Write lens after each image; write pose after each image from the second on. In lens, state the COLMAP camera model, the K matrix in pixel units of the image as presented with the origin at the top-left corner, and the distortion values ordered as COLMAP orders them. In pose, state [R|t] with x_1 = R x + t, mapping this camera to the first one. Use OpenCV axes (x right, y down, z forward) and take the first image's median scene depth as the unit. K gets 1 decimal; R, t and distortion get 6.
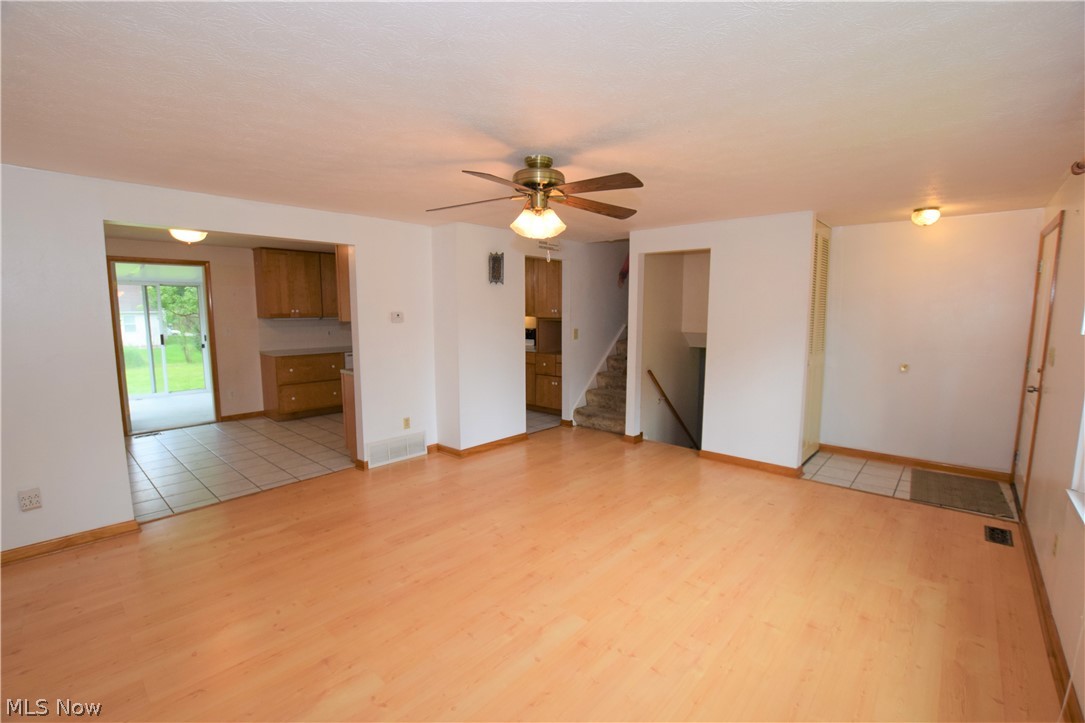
lens RADIAL K [[477.2, 0, 543.8], [0, 477.2, 366.7], [0, 0, 1]] dist [-0.034140, 0.005859]
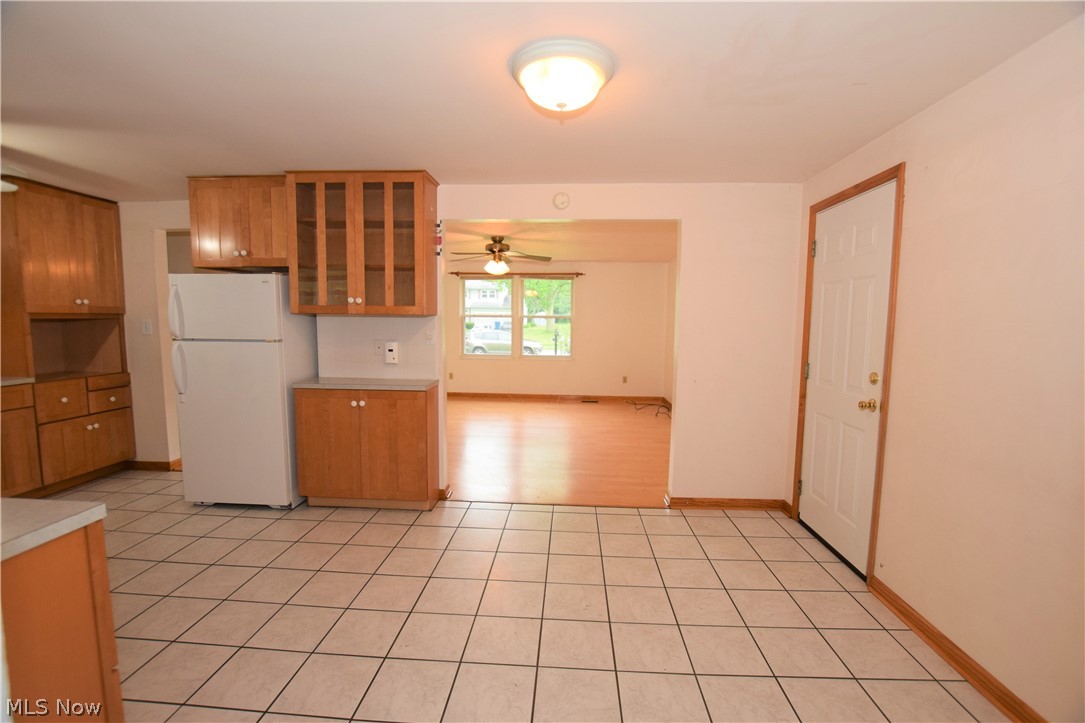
lens RADIAL K [[477.2, 0, 543.8], [0, 477.2, 366.7], [0, 0, 1]] dist [-0.034140, 0.005859]
pose [[-0.618046, -0.083858, 0.781657, -1.001237], [0.083056, 0.981764, 0.170998, -0.117055], [-0.781742, 0.170606, -0.599810, 1.200260]]
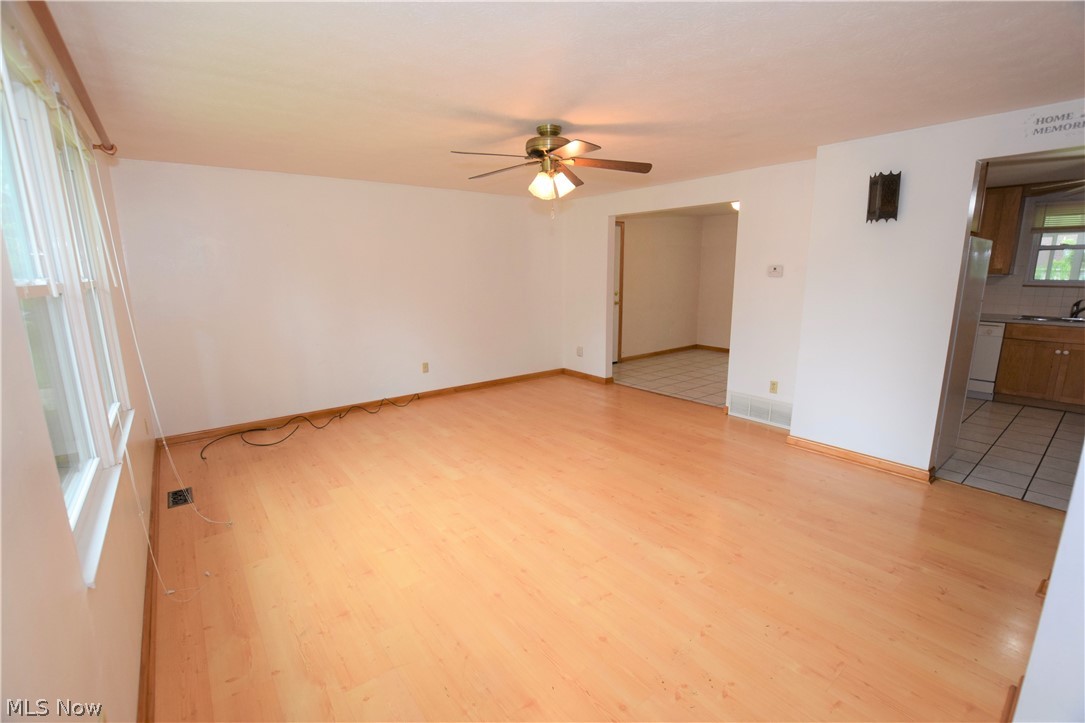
lens RADIAL K [[477.2, 0, 543.8], [0, 477.2, 366.7], [0, 0, 1]] dist [-0.034140, 0.005859]
pose [[-0.172612, 0.198287, -0.964825, 0.646341], [-0.109869, 0.969539, 0.218912, -0.069696], [0.978843, 0.143791, -0.145569, 0.667627]]
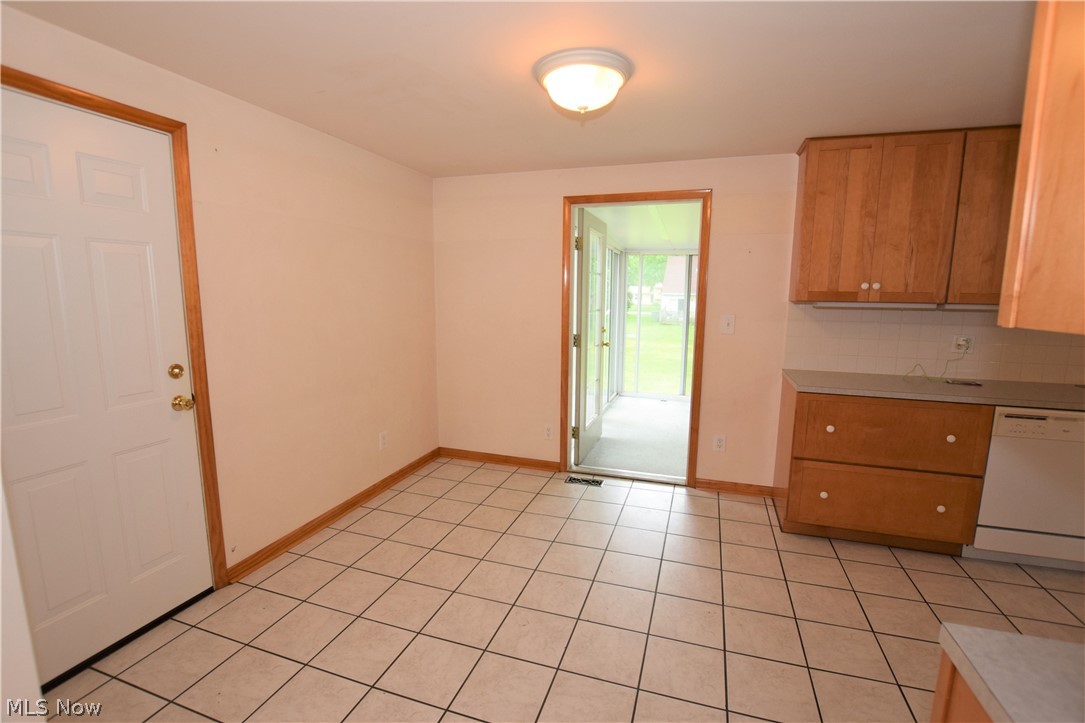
lens RADIAL K [[497.0, 0, 547.2], [0, 497.0, 365.1], [0, 0, 1]] dist [-0.024000, 0.000452]
pose [[0.400302, 0.140320, -0.905576, -0.319427], [-0.117914, 0.987879, 0.100950, -0.078805], [0.908765, 0.066370, 0.411996, 0.757066]]
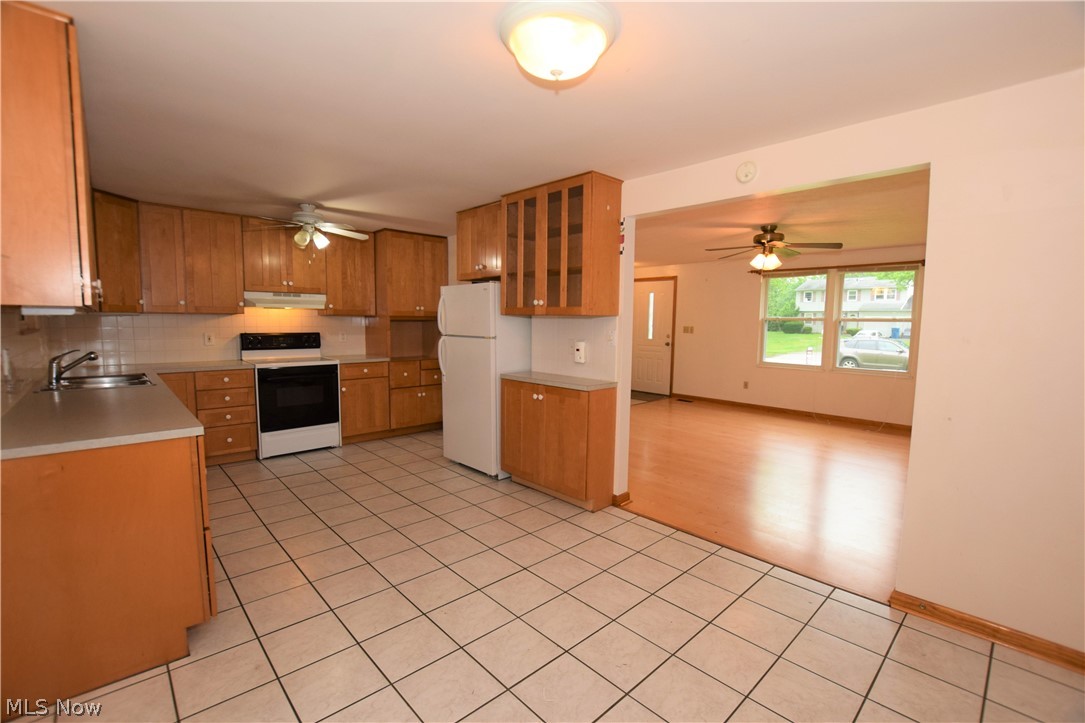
lens RADIAL K [[477.2, 0, 543.8], [0, 477.2, 366.7], [0, 0, 1]] dist [-0.034140, 0.005859]
pose [[0.090389, -0.095255, 0.991341, -1.044918], [0.108498, 0.990432, 0.085276, -0.082432], [-0.989979, 0.099850, 0.099860, 0.935051]]
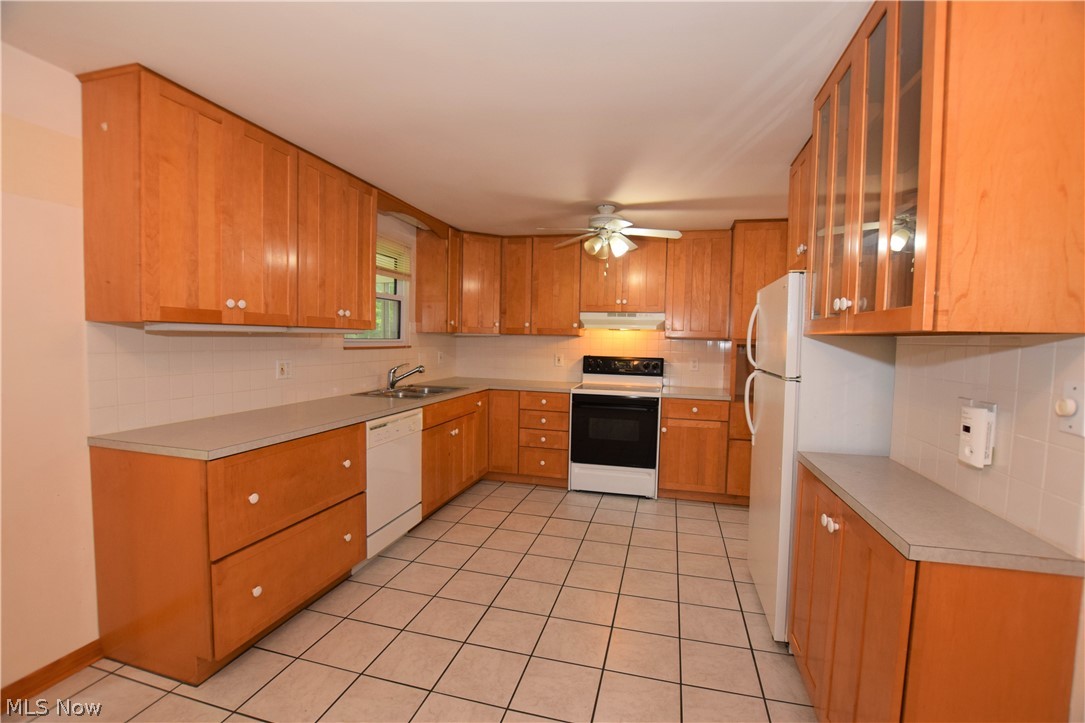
lens RADIAL K [[477.2, 0, 543.8], [0, 477.2, 366.7], [0, 0, 1]] dist [-0.034140, 0.005859]
pose [[0.892379, -0.007811, 0.451219, -0.642632], [0.033242, 0.998272, -0.048463, -0.069801], [-0.450061, 0.058246, 0.891096, 0.827703]]
